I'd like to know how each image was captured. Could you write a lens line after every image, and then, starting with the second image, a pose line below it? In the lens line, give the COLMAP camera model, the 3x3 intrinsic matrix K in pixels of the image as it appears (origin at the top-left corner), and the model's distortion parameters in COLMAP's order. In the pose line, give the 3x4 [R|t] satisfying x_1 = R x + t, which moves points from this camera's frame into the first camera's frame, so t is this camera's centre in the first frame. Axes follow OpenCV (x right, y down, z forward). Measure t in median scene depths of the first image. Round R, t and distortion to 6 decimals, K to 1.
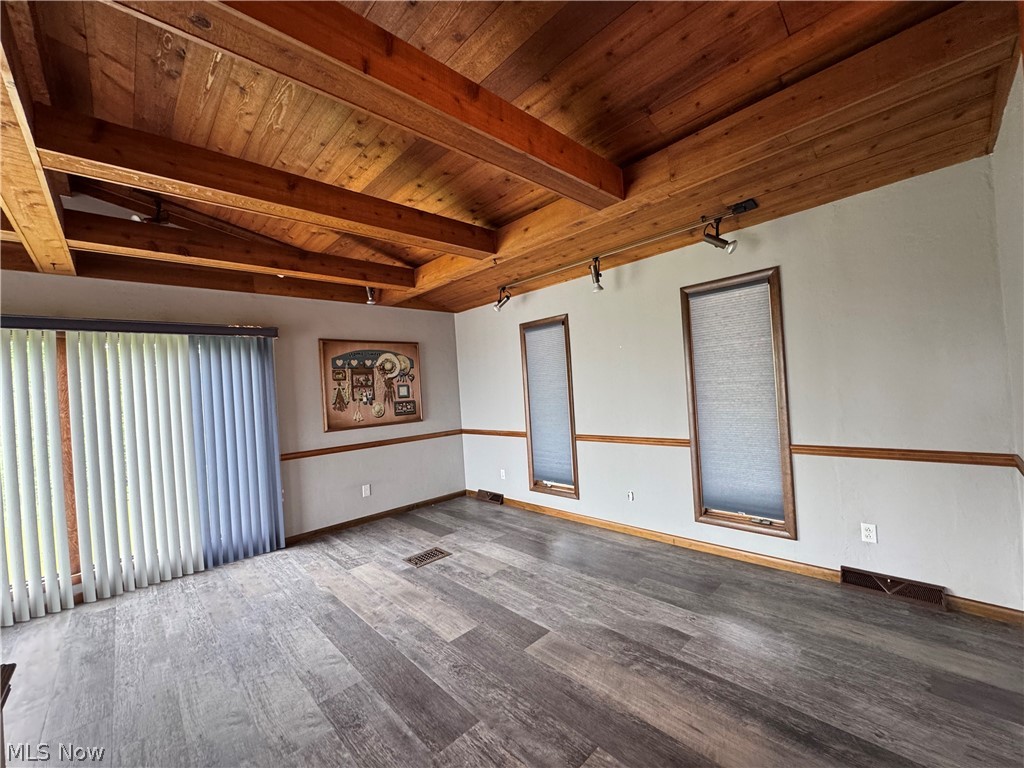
lens RADIAL K [[409.8, 0, 513.0], [0, 409.8, 384.0], [0, 0, 1]] dist [-0.003188, 0.000010]
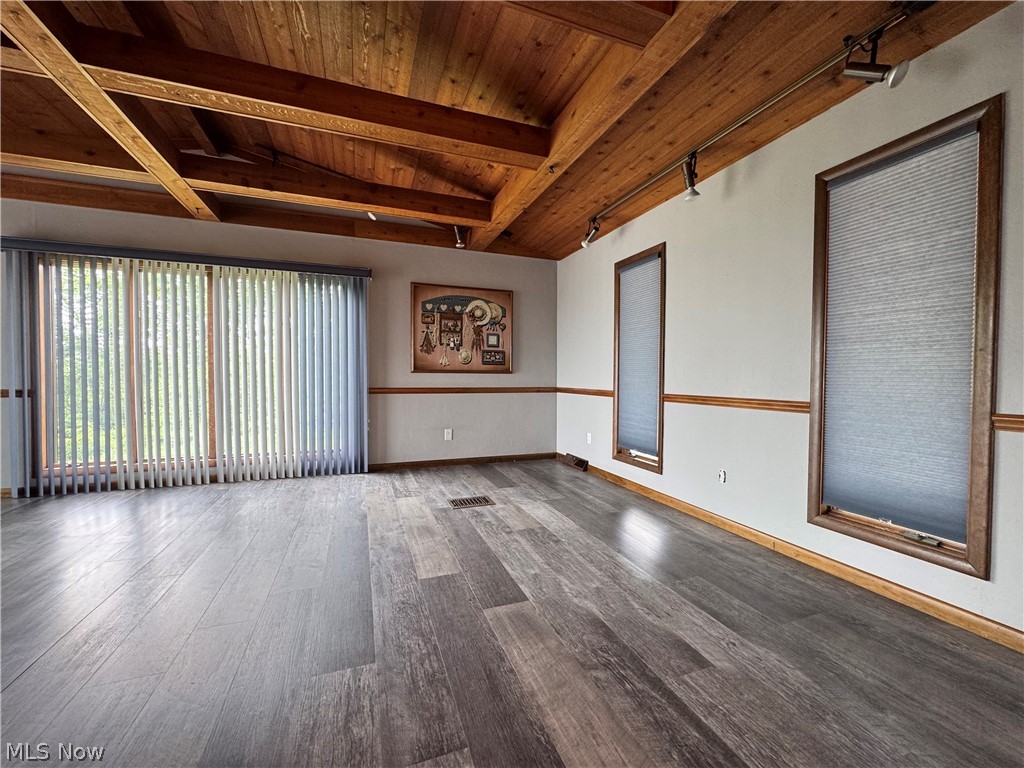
lens RADIAL K [[409.8, 0, 511.4], [0, 409.8, 384.5], [0, 0, 1]] dist [-0.003188, 0.000010]
pose [[0.915559, 0.075987, -0.394941, 0.262481], [-0.059477, 0.996774, 0.053898, 0.107015], [0.397762, -0.025857, 0.917124, 0.198552]]
